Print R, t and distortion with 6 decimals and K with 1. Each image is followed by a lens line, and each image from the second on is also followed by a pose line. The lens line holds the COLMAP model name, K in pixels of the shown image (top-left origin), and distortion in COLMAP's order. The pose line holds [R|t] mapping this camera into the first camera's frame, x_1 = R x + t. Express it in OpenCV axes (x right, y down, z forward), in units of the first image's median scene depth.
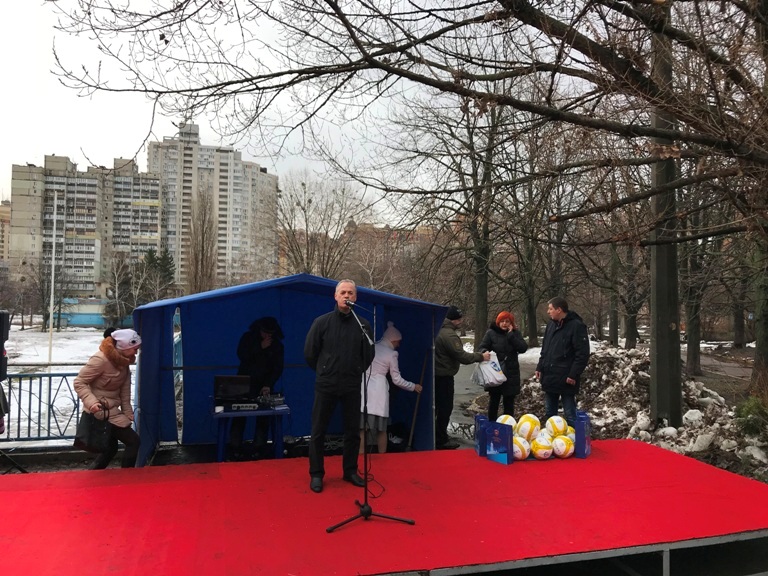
lens RADIAL K [[630.2, 0, 367.4], [0, 630.2, 286.0], [0, 0, 1]] dist [0.003727, 0.004631]
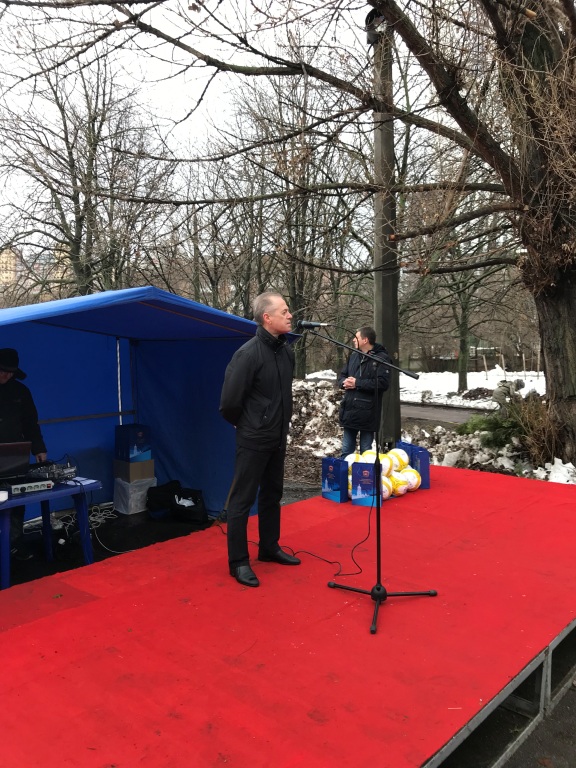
lens RADIAL K [[630.8, 0, 278.6], [0, 630.8, 384.7], [0, 0, 1]] dist [0.005226, 0.001679]
pose [[0.823898, -0.049972, 0.564531, -0.282151], [-0.000344, 0.996061, 0.088672, 0.018955], [-0.566738, -0.073251, 0.820635, 0.245685]]
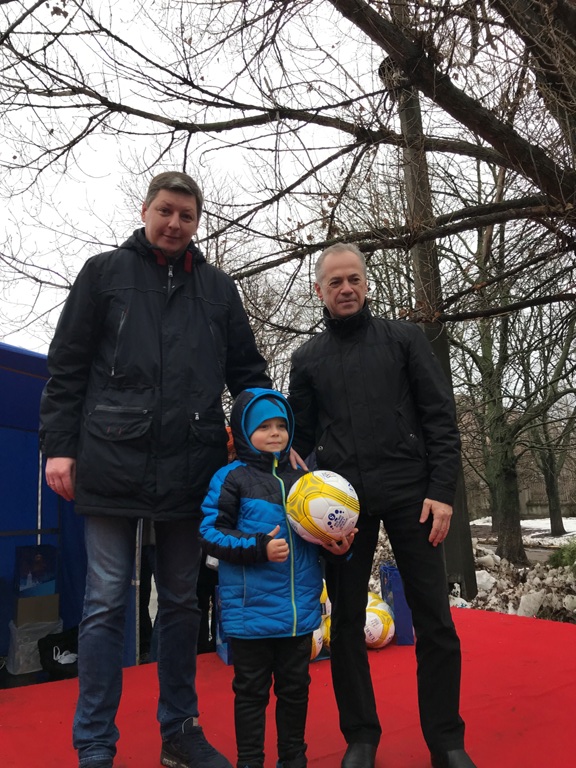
lens RADIAL K [[627.9, 0, 288.0], [0, 627.9, 384.0], [0, 0, 1]] dist [-0.007546, -0.005418]
pose [[0.944594, 0.018494, 0.327721, 0.038664], [0.038417, 0.985321, -0.166331, 0.096466], [-0.325986, 0.169705, 0.930018, 0.346155]]
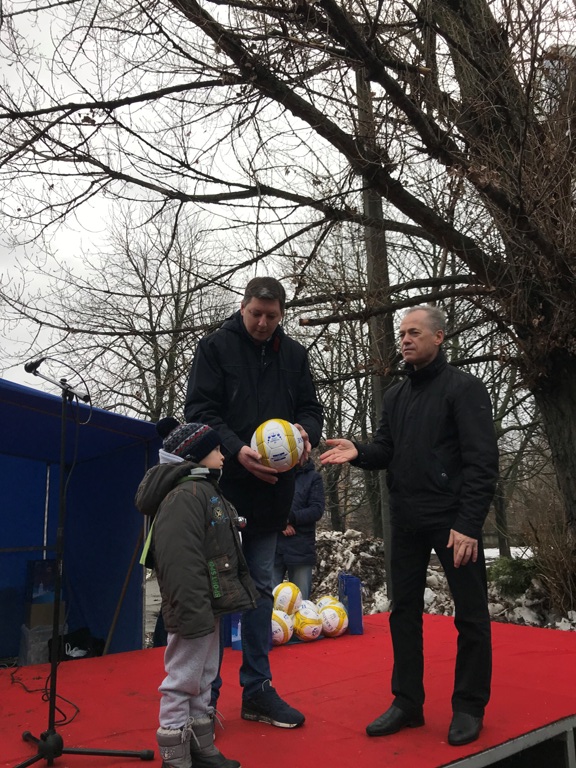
lens RADIAL K [[632.4, 0, 287.4], [0, 632.4, 381.0], [0, 0, 1]] dist [0.002318, -0.012272]
pose [[0.922085, 0.058790, 0.382495, -0.019605], [0.024732, 0.977420, -0.209852, 0.101130], [-0.386196, 0.202961, 0.899811, 0.233850]]
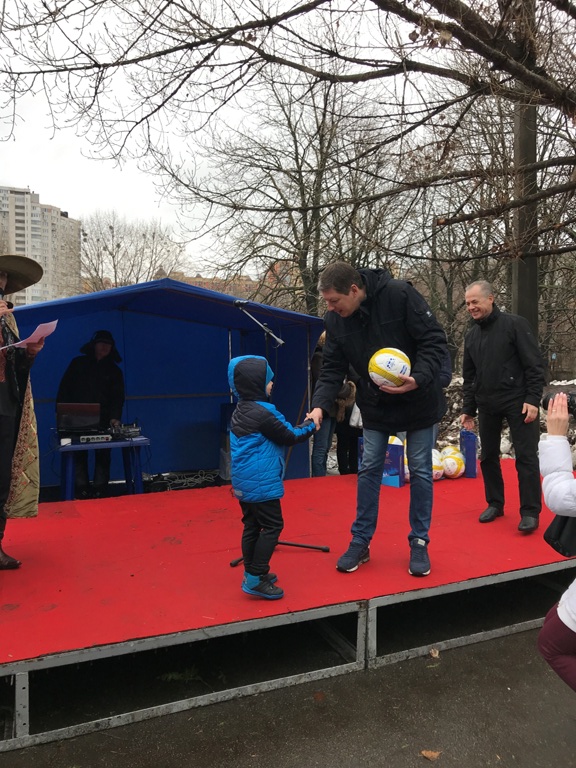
lens RADIAL K [[629.6, 0, 280.6], [0, 629.6, 379.5], [0, 0, 1]] dist [0.002558, 0.005249]
pose [[0.986739, -0.017681, 0.161350, -0.066690], [0.006873, 0.997709, 0.067303, 0.043969], [-0.162171, -0.065302, 0.984600, 0.092235]]
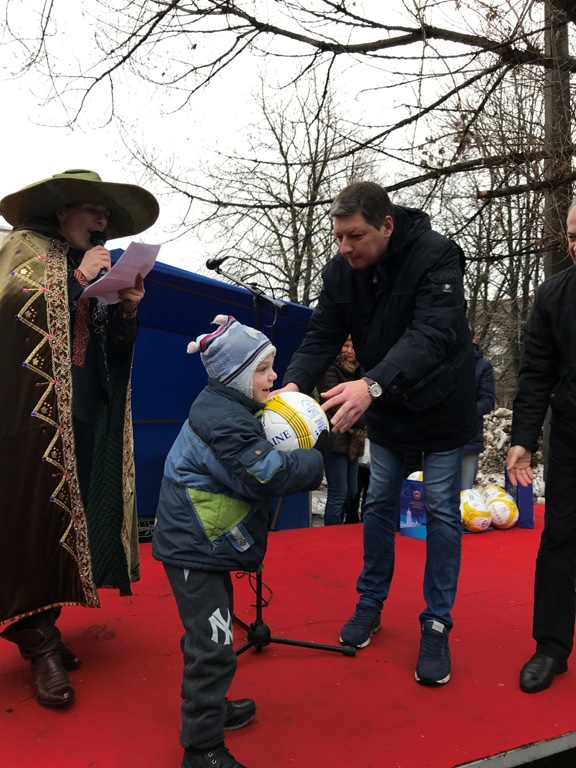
lens RADIAL K [[630.2, 0, 283.6], [0, 630.2, 382.7], [0, 0, 1]] dist [0.003727, 0.004631]
pose [[0.982297, 0.004270, 0.187284, -0.043799], [-0.005548, 0.999965, 0.006299, 0.077706], [-0.187250, -0.007227, 0.982286, 0.261485]]
